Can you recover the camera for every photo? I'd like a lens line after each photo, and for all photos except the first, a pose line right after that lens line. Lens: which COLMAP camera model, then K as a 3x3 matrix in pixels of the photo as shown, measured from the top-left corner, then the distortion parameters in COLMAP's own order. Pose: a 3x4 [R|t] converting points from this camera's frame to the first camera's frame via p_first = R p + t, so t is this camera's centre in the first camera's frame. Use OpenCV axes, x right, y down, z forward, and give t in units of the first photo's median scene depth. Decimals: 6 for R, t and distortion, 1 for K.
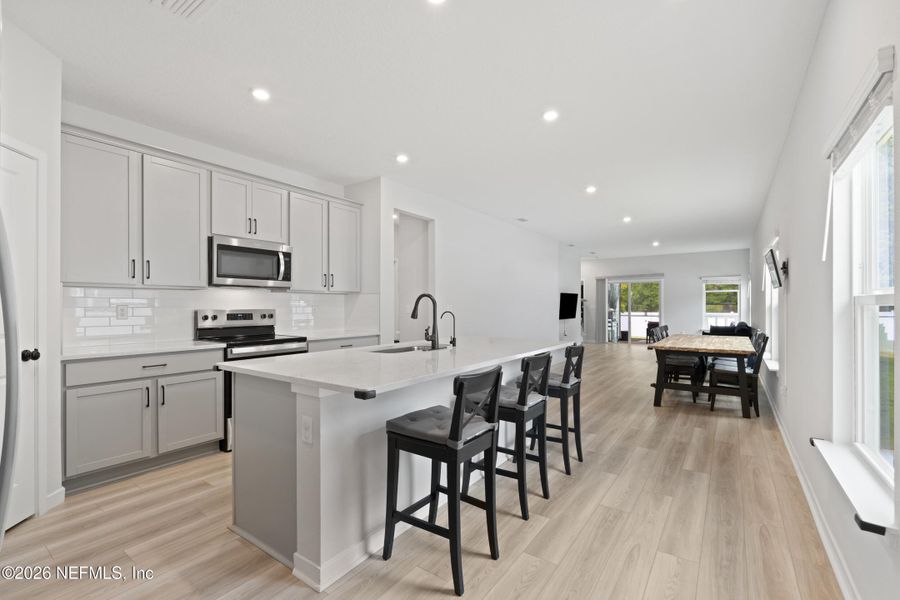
lens RADIAL K [[394.4, 0, 446.0], [0, 394.4, 304.7], [0, 0, 1]] dist [0.000042, -0.000104]
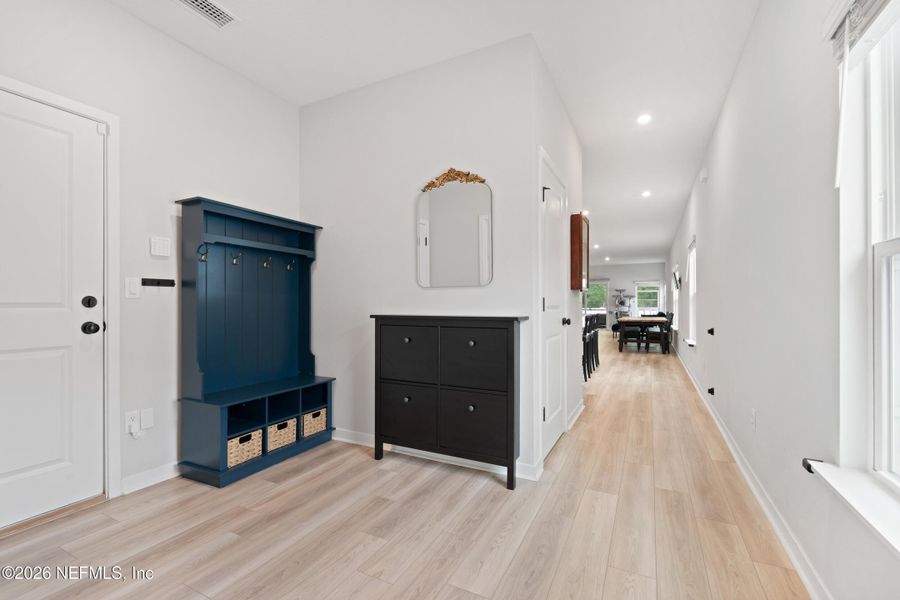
lens RADIAL K [[394.4, 0, 444.5], [0, 394.4, 303.9], [0, 0, 1]] dist [0.000042, -0.000104]
pose [[0.989293, 0.001271, 0.145935, -0.614067], [-0.001280, 0.999999, -0.000031, 0.031186], [-0.145935, -0.000157, 0.989294, -0.795134]]
